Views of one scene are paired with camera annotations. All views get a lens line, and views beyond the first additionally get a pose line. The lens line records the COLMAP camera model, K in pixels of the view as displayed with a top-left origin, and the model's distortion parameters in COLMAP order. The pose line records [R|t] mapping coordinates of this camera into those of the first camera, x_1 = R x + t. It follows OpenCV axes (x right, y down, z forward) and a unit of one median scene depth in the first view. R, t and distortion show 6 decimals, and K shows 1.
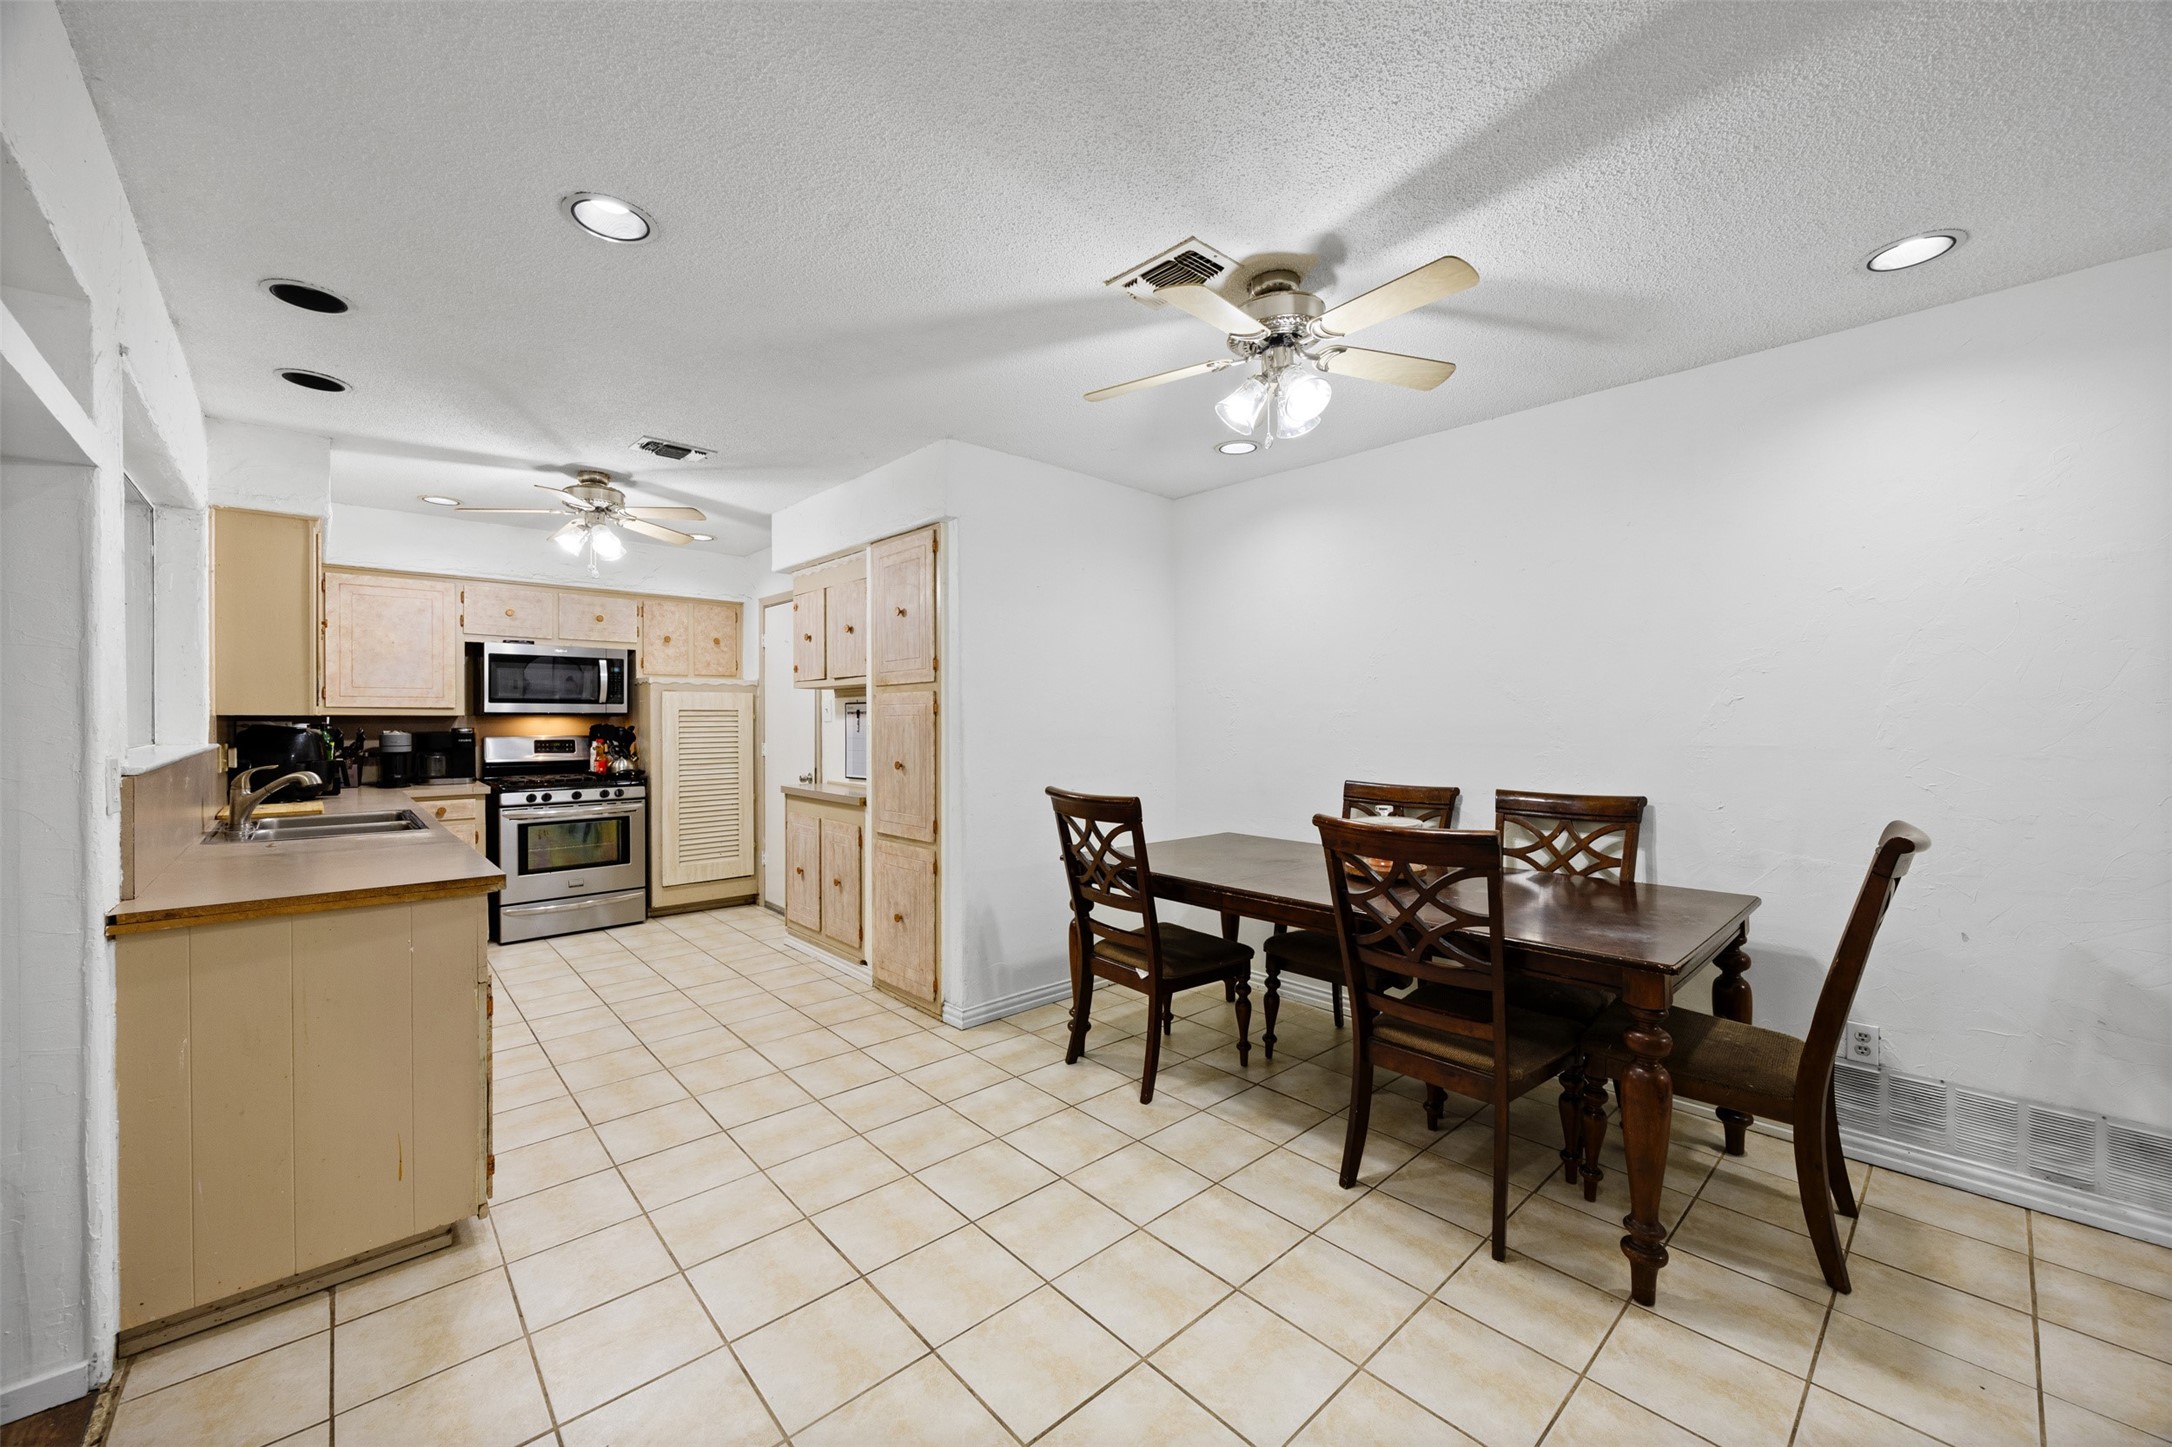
lens RADIAL K [[824.5, 0, 1080.2], [0, 824.5, 722.7], [0, 0, 1]] dist [-0.002749, 0.000040]
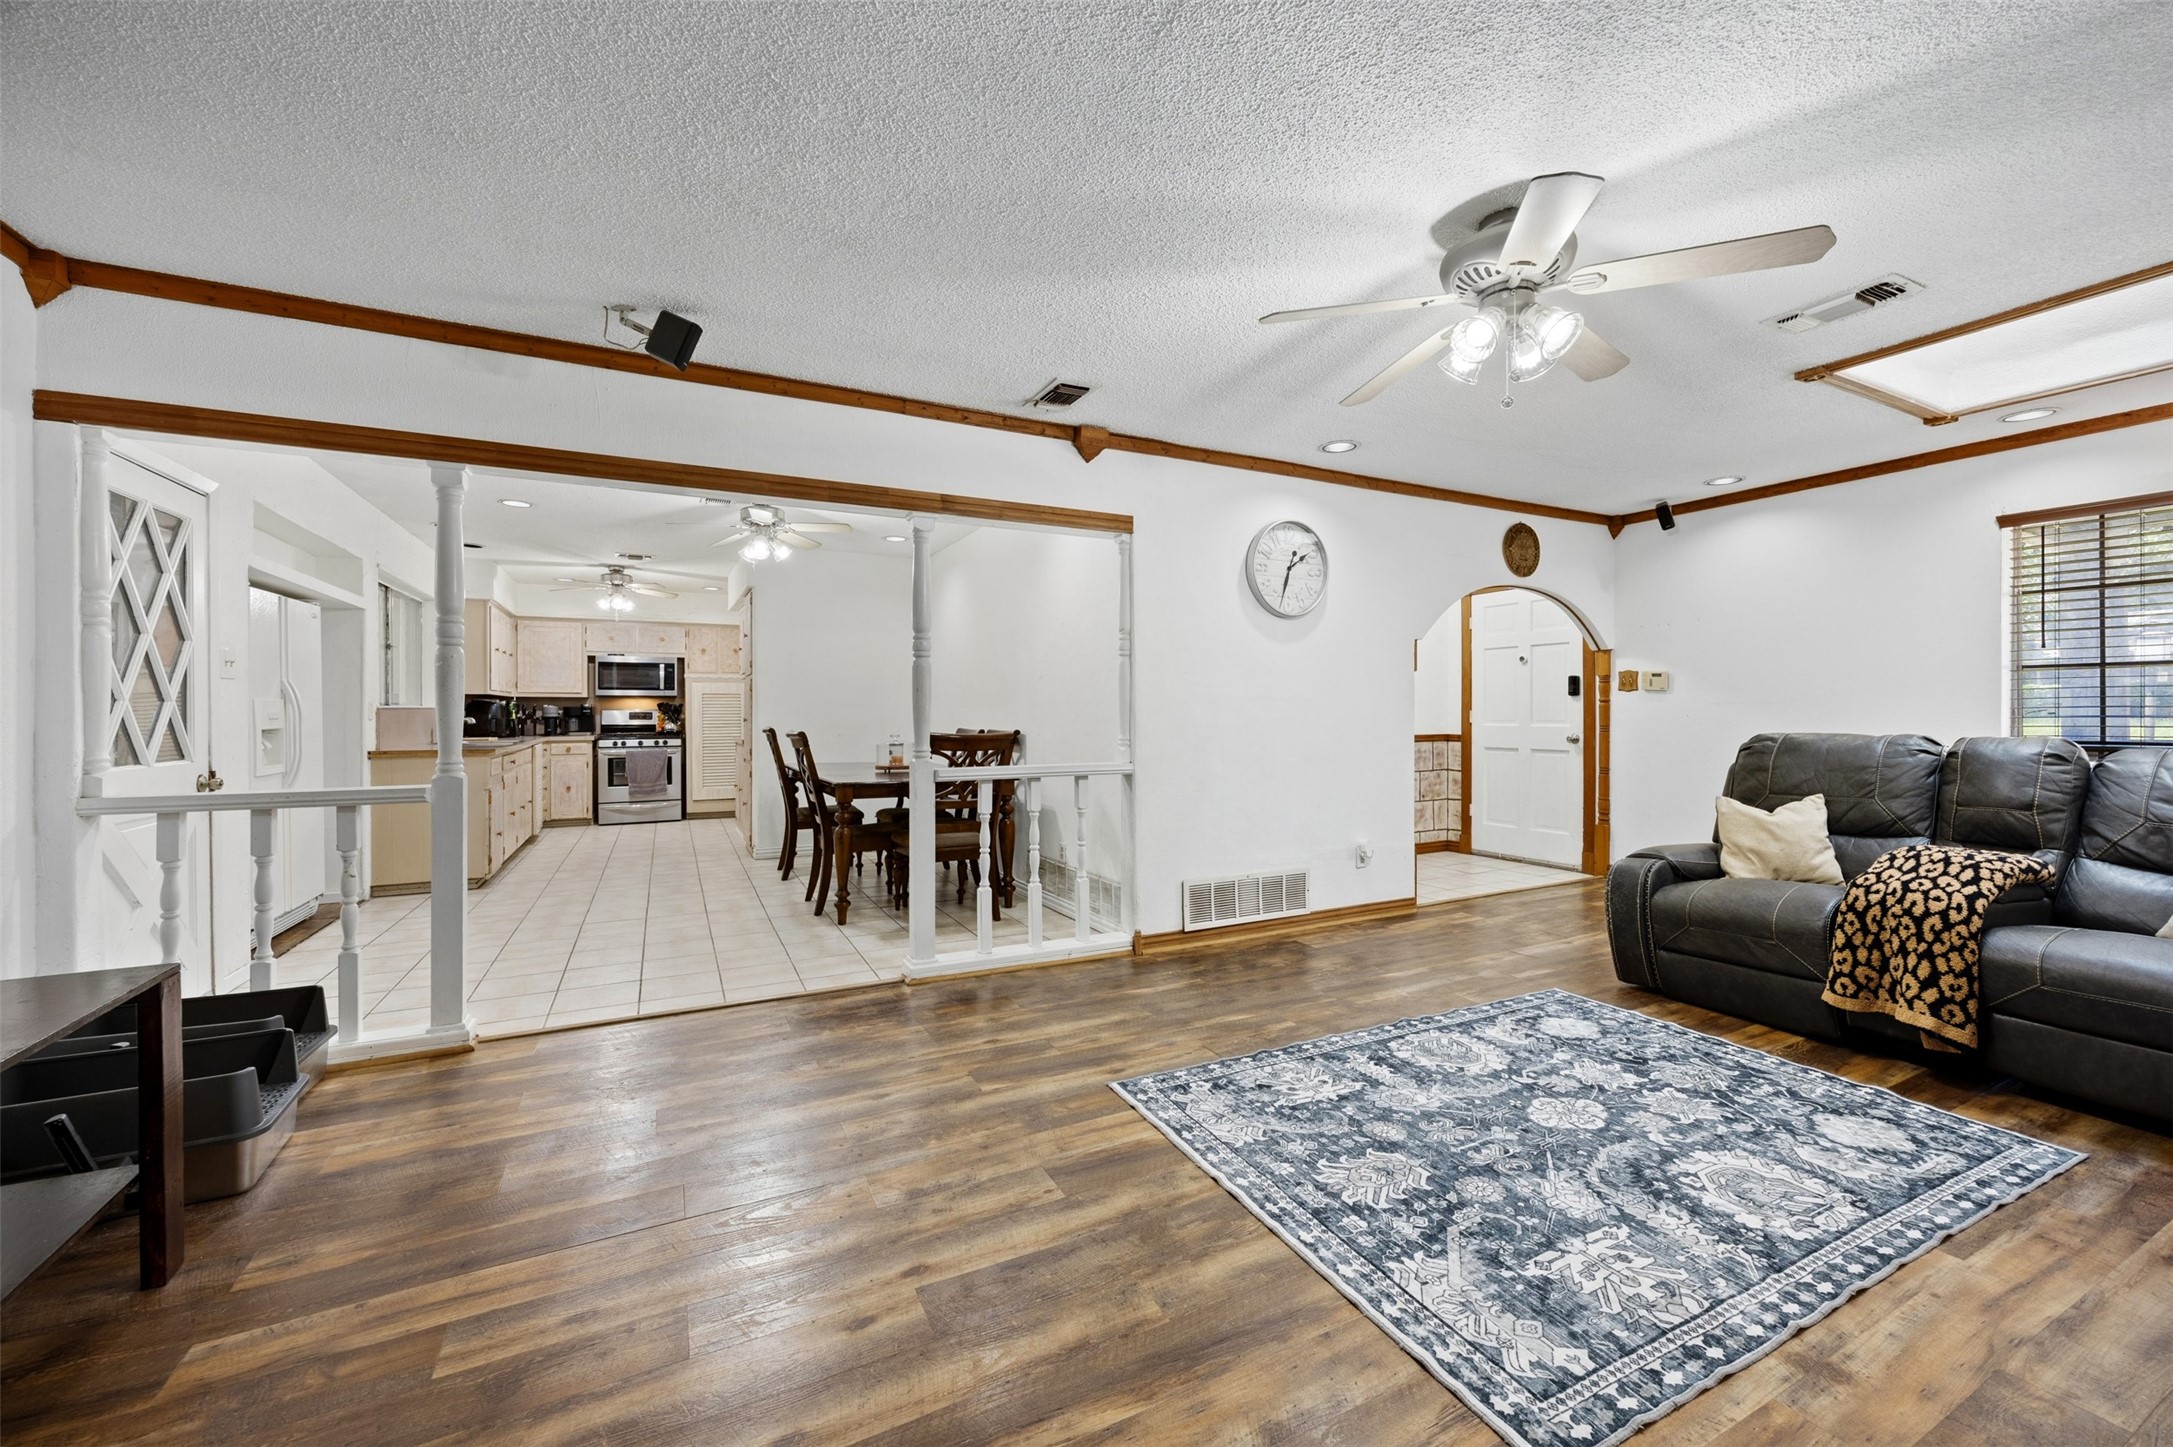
lens RADIAL K [[844.3, 0, 1087.0], [0, 844.3, 713.3], [0, 0, 1]] dist [-0.001802, -0.000067]
pose [[0.962556, -0.002780, -0.271067, 0.800640], [0.001243, 0.999982, -0.005840, 0.038964], [0.271078, 0.005284, 0.962543, -0.468450]]
